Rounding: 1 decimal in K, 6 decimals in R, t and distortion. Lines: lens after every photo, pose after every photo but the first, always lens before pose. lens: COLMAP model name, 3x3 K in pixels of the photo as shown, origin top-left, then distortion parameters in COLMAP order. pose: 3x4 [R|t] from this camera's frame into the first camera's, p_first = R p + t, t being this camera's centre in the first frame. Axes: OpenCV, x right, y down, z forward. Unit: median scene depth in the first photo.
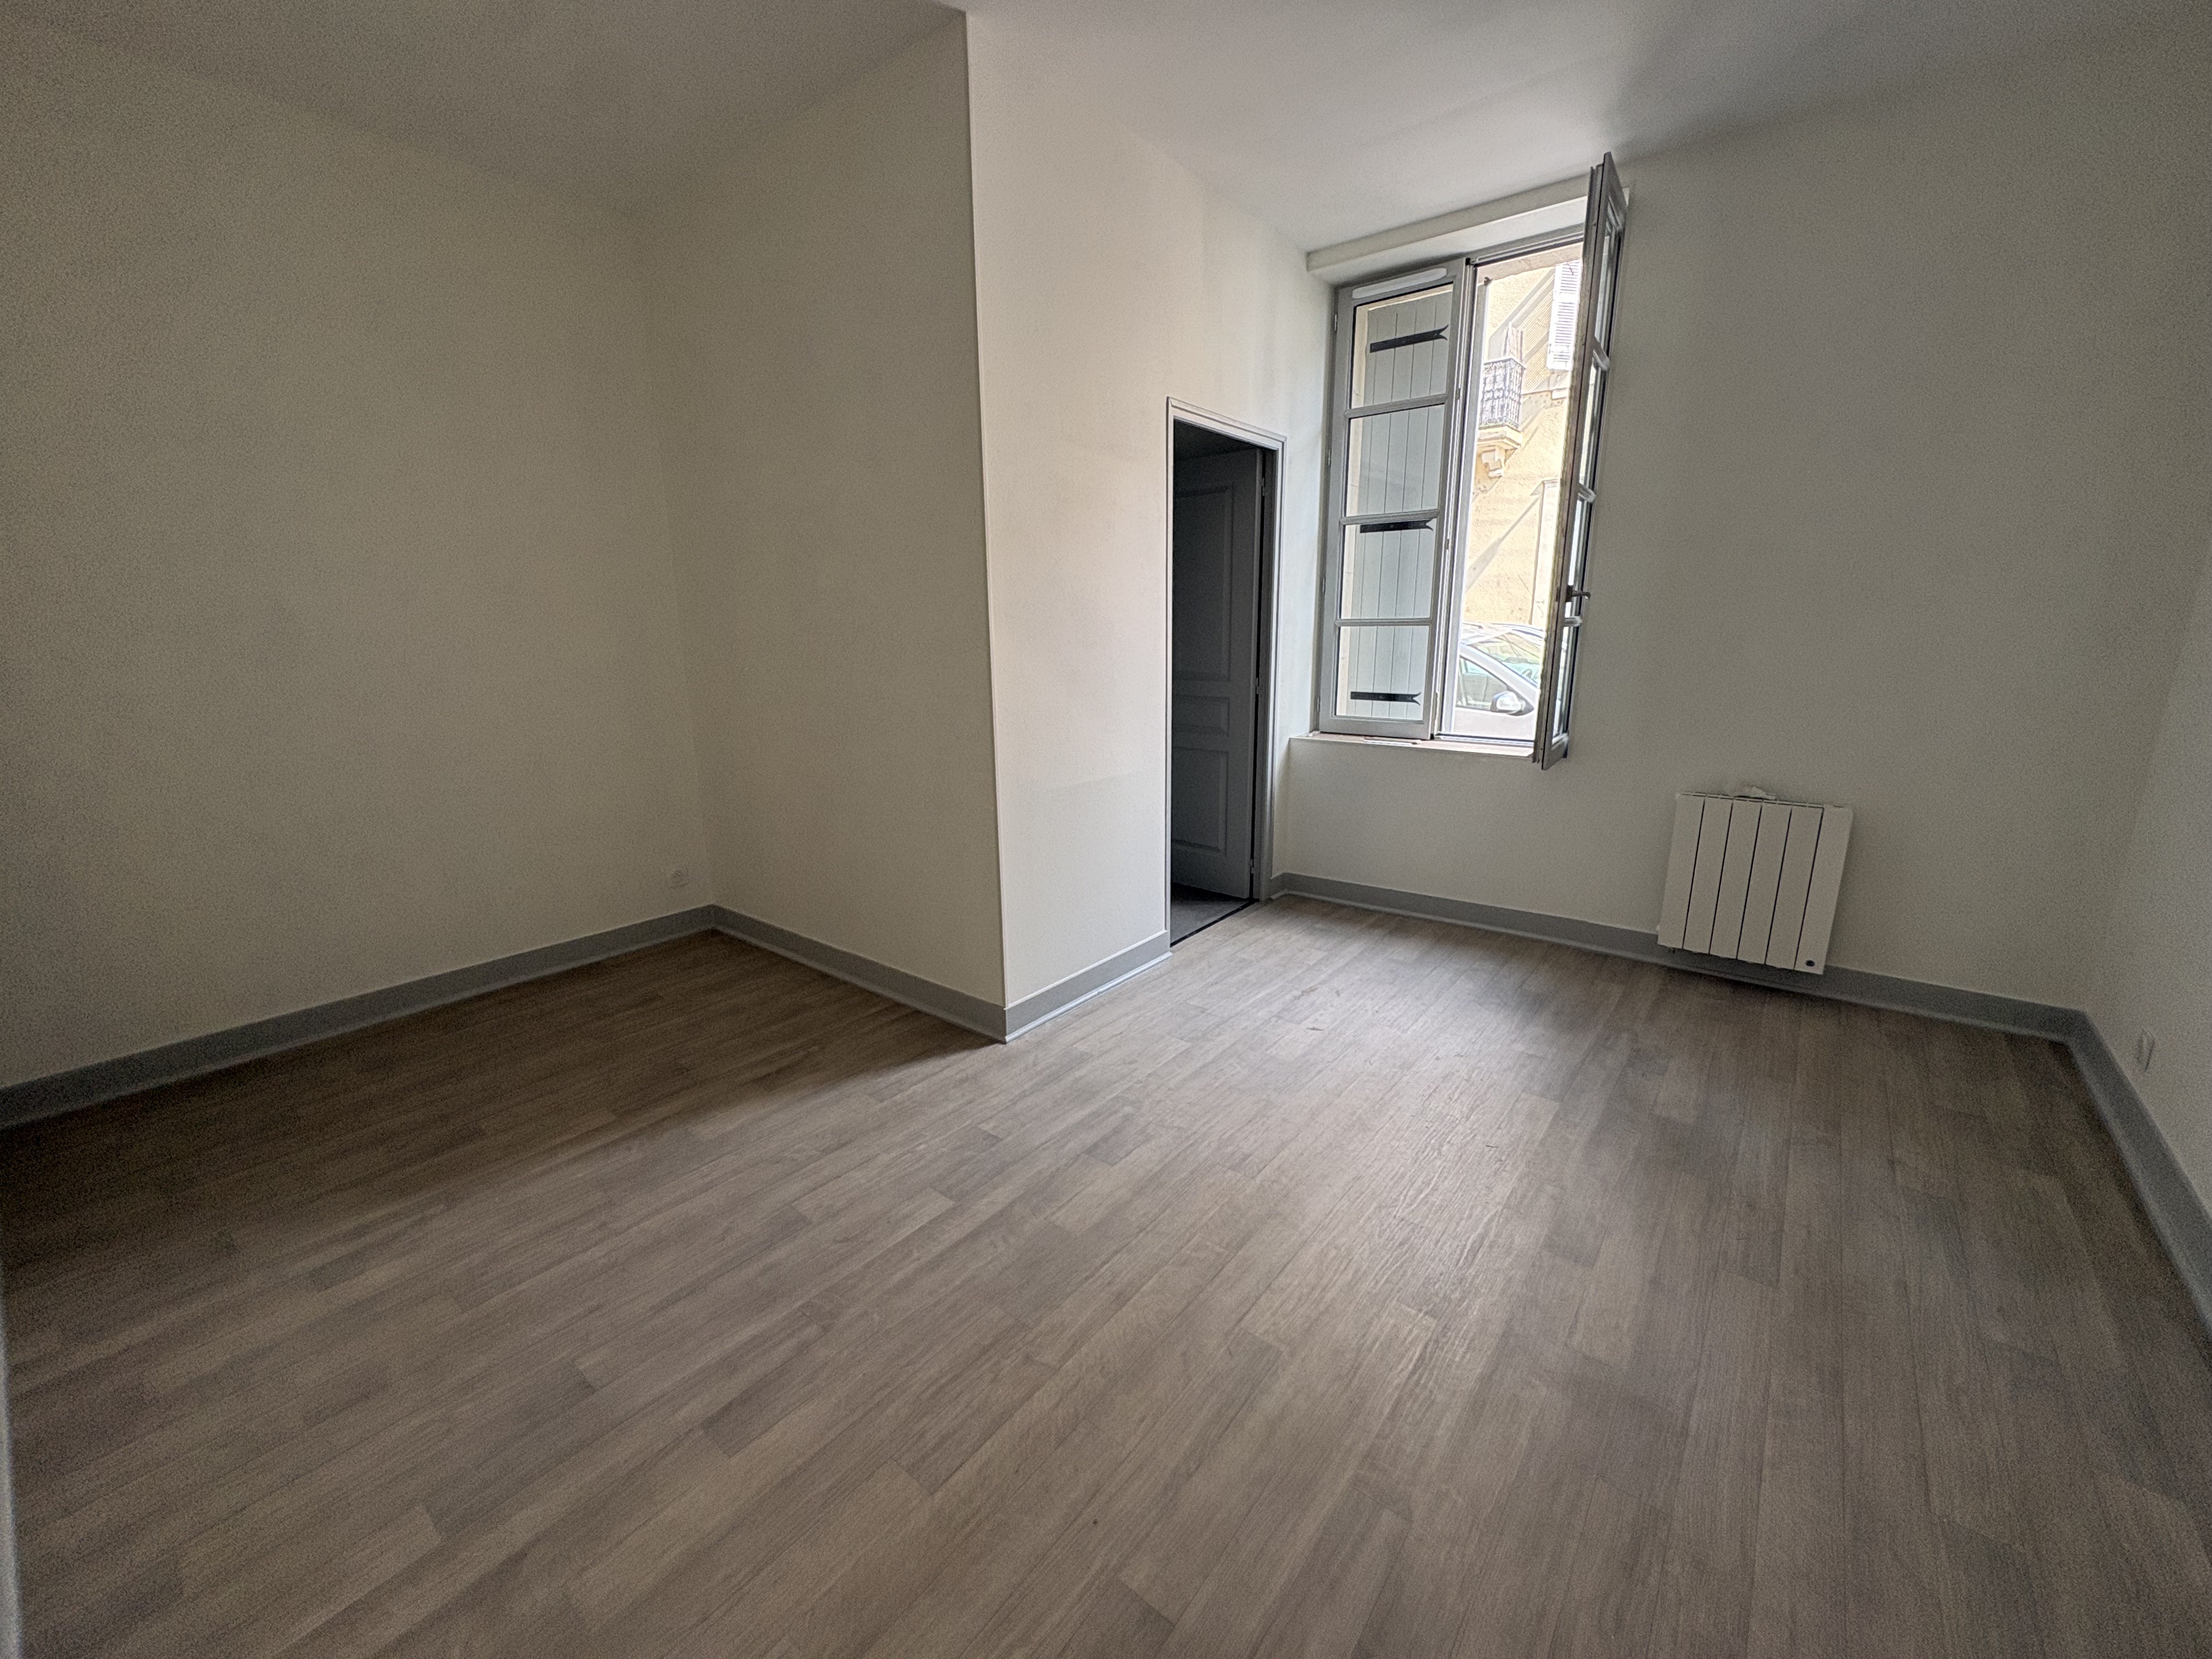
lens RADIAL K [[873.1, 0, 1105.0], [0, 873.1, 824.3], [0, 0, 1]] dist [0.001222, 0.000150]
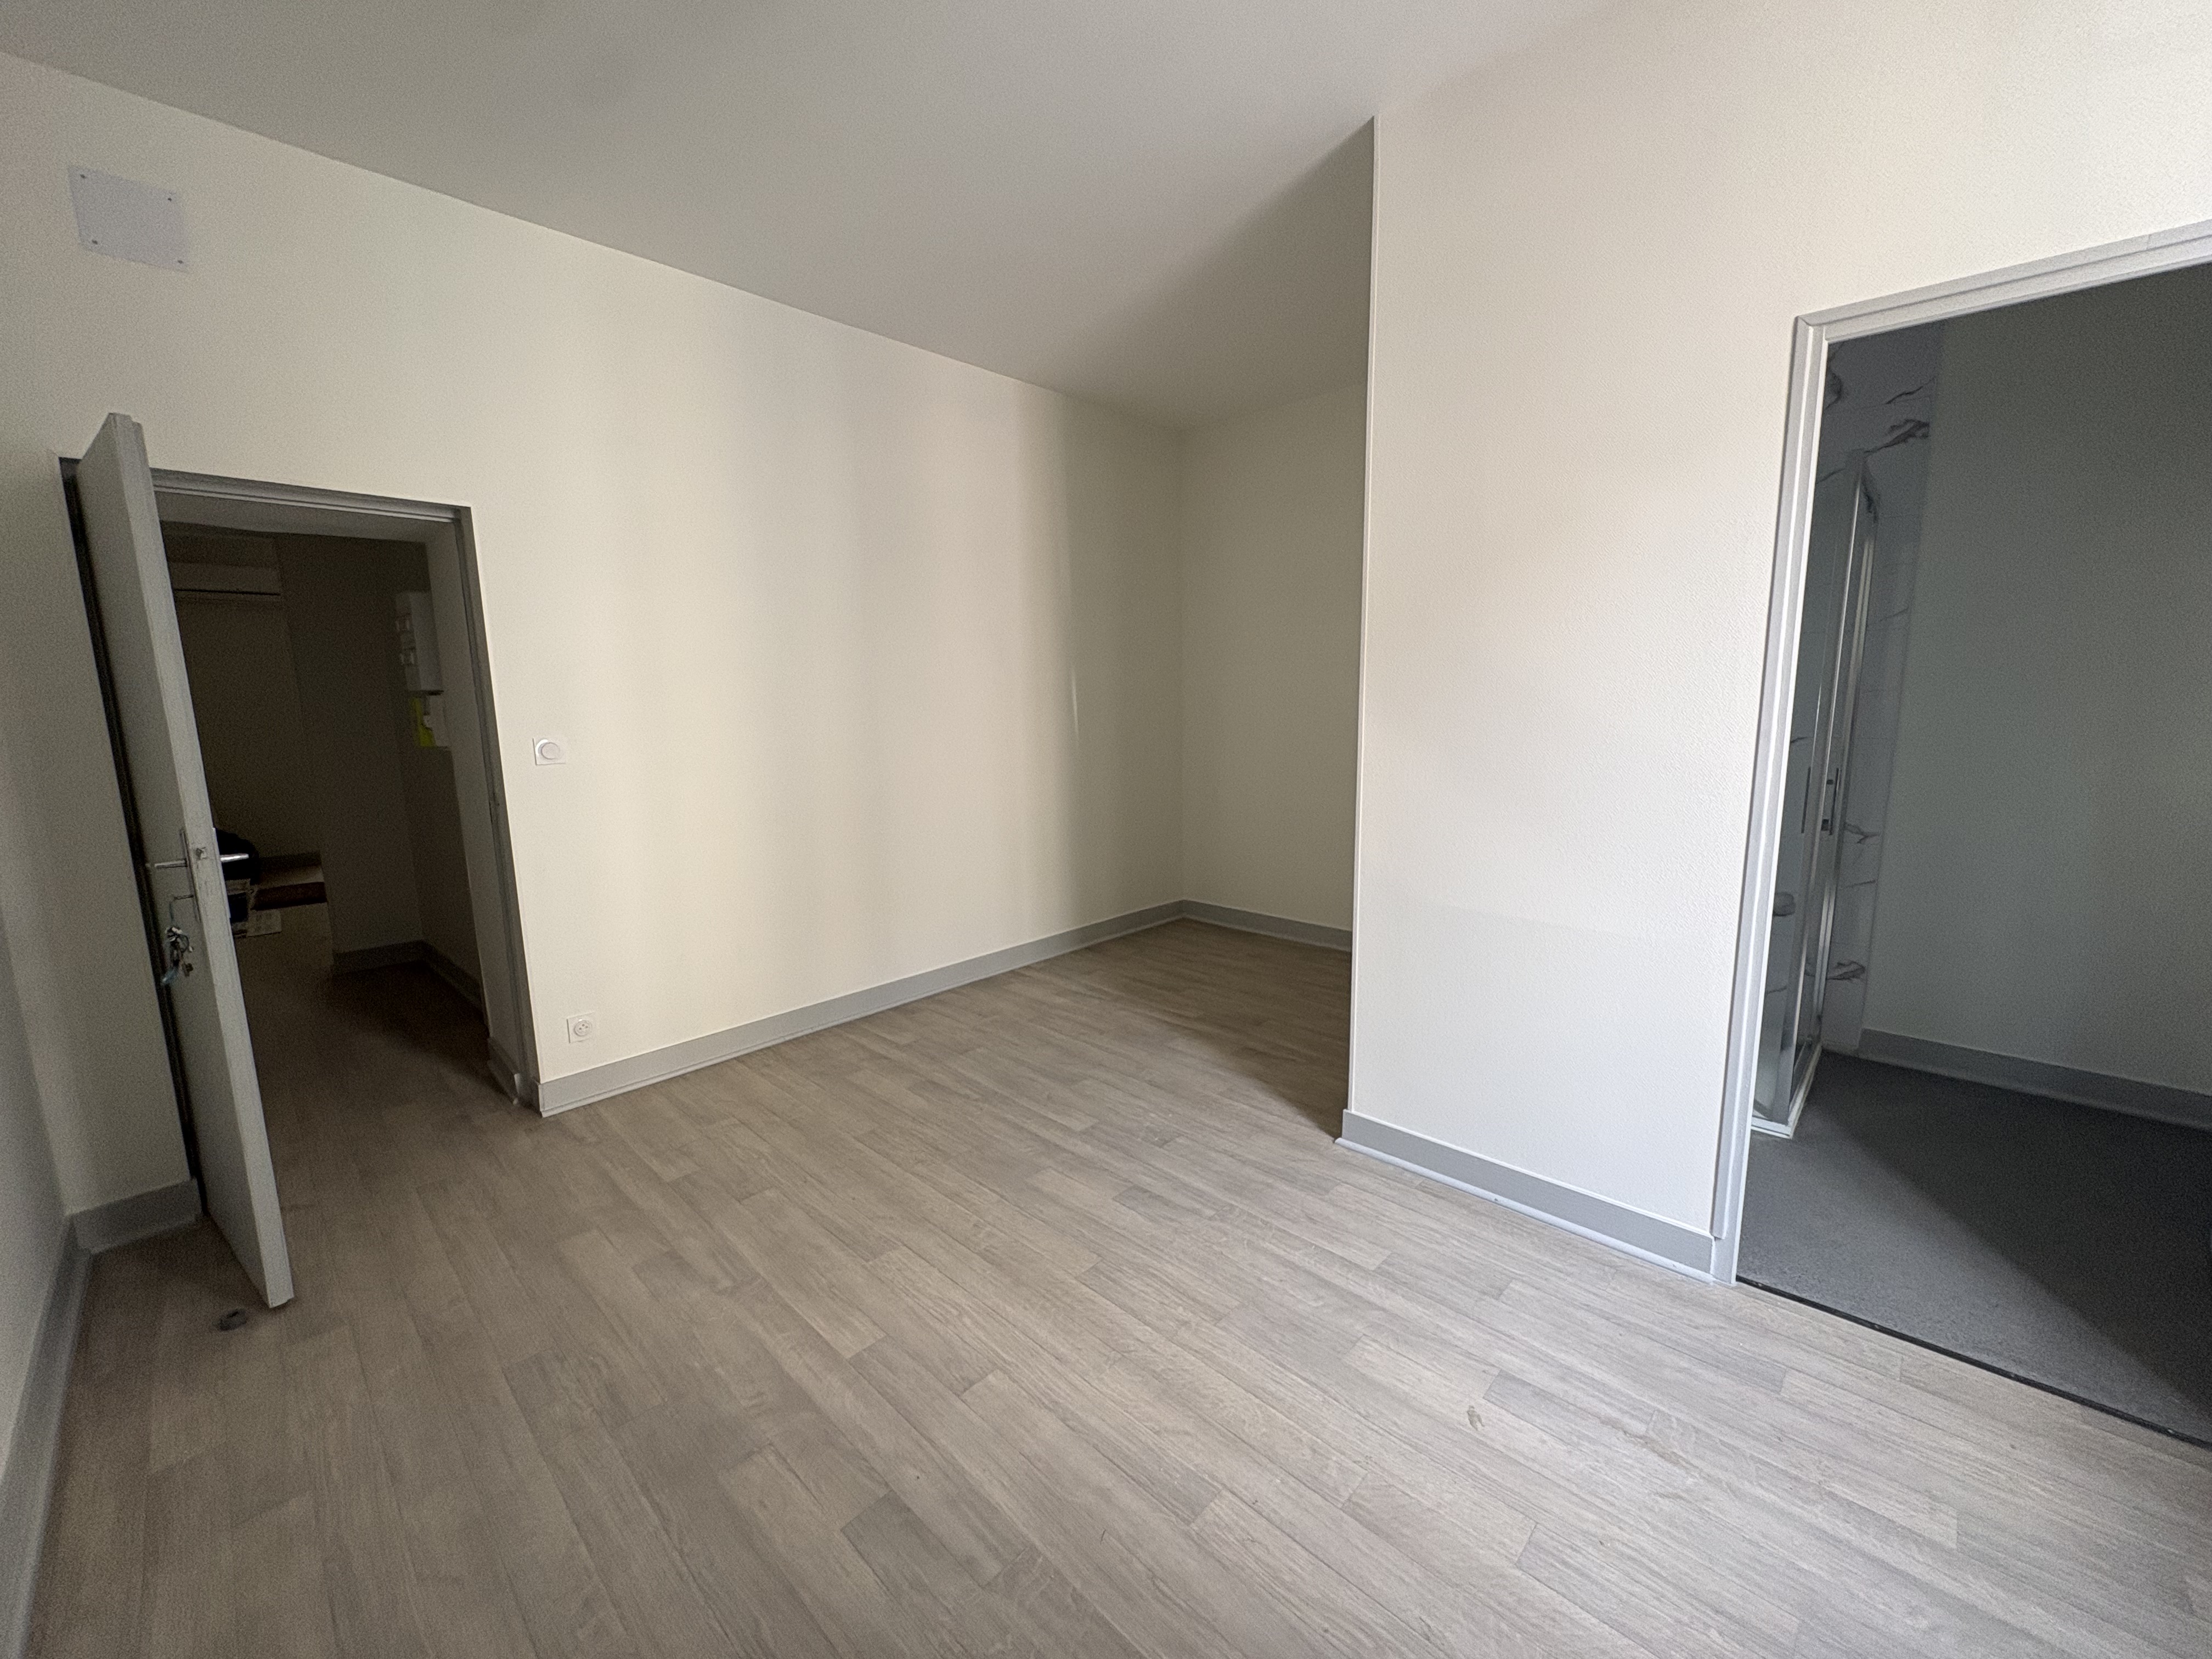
lens RADIAL K [[873.1, 0, 1105.0], [0, 873.1, 824.3], [0, 0, 1]] dist [0.001222, 0.000150]
pose [[-0.083602, 0.159480, -0.983655, 0.980591], [-0.208979, 0.962354, 0.173788, -0.242583], [0.974340, 0.220092, -0.047127, 0.907860]]
